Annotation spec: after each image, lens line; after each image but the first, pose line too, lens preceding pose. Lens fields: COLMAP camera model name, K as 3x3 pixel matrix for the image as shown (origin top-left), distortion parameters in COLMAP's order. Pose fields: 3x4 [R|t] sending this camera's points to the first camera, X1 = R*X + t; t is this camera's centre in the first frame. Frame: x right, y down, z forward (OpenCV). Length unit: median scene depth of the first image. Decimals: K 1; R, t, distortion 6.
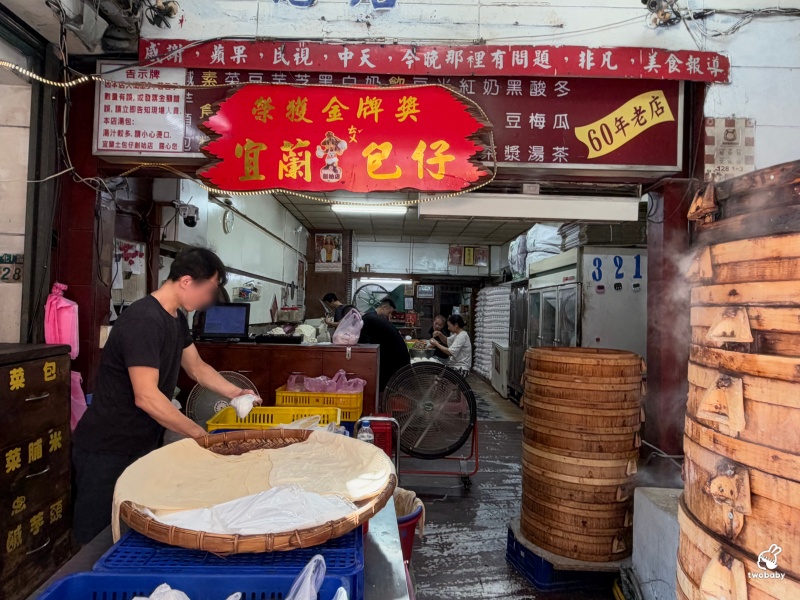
lens RADIAL K [[530.0, 0, 396.7], [0, 530.0, 294.5], [0, 0, 1]] dist [0.000413, 0.002632]
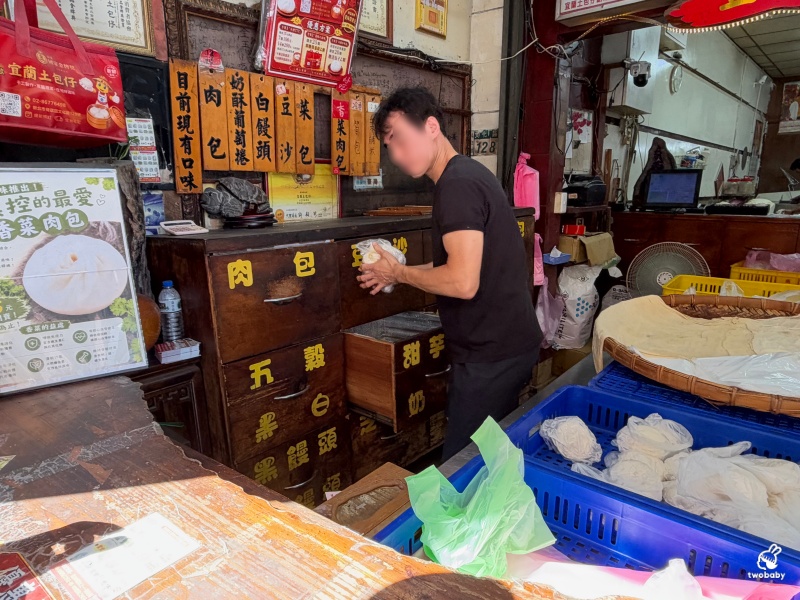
lens RADIAL K [[521.3, 0, 395.0], [0, 521.3, 297.7], [0, 0, 1]] dist [-0.001222, 0.000397]
pose [[0.729415, 0.117788, -0.673855, -0.059996], [0.039812, 0.976085, 0.213713, 0.031826], [0.682912, -0.182713, 0.707281, -0.020986]]
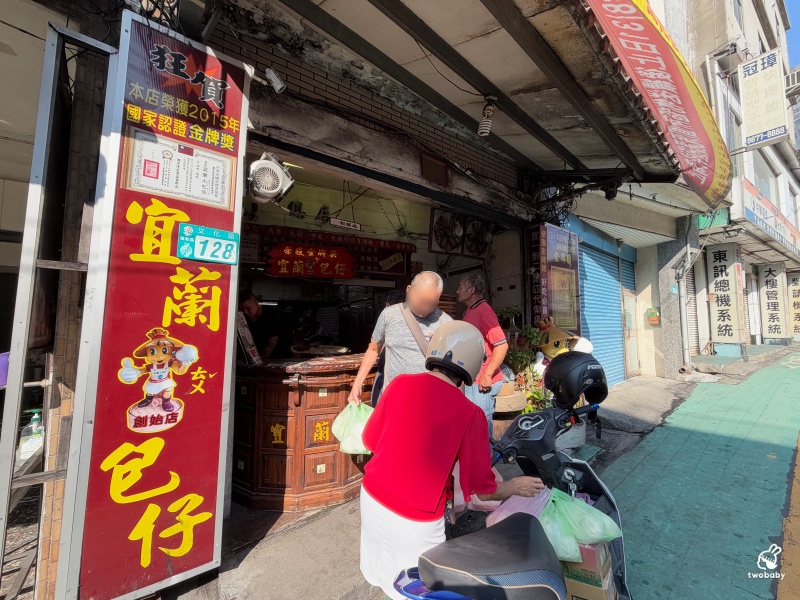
lens RADIAL K [[312.1, 0, 400.0], [0, 312.1, 300.0], [0, 0, 1]] dist [-0.000323, -0.000019]
pose [[0.894078, 0.004550, 0.447888, -0.475505], [0.012047, 0.999342, -0.034202, 0.017189], [-0.447749, 0.035975, 0.893435, -0.926040]]
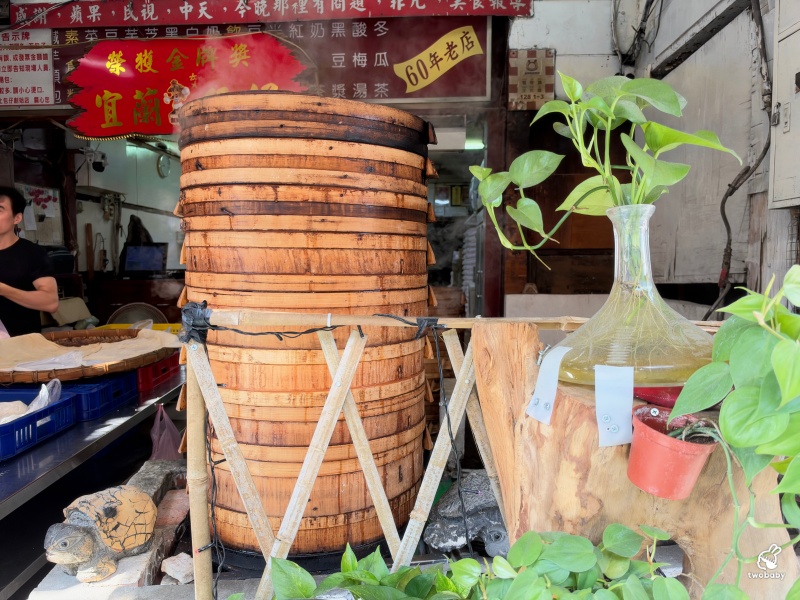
lens RADIAL K [[588.7, 0, 400.0], [0, 588.7, 300.0], [0, 0, 1]] dist [-0.010378, -0.005339]
pose [[0.998262, -0.029297, -0.051136, 0.396501], [0.034072, 0.994880, 0.095149, 0.056827], [0.048087, -0.096726, 0.994149, -0.262649]]
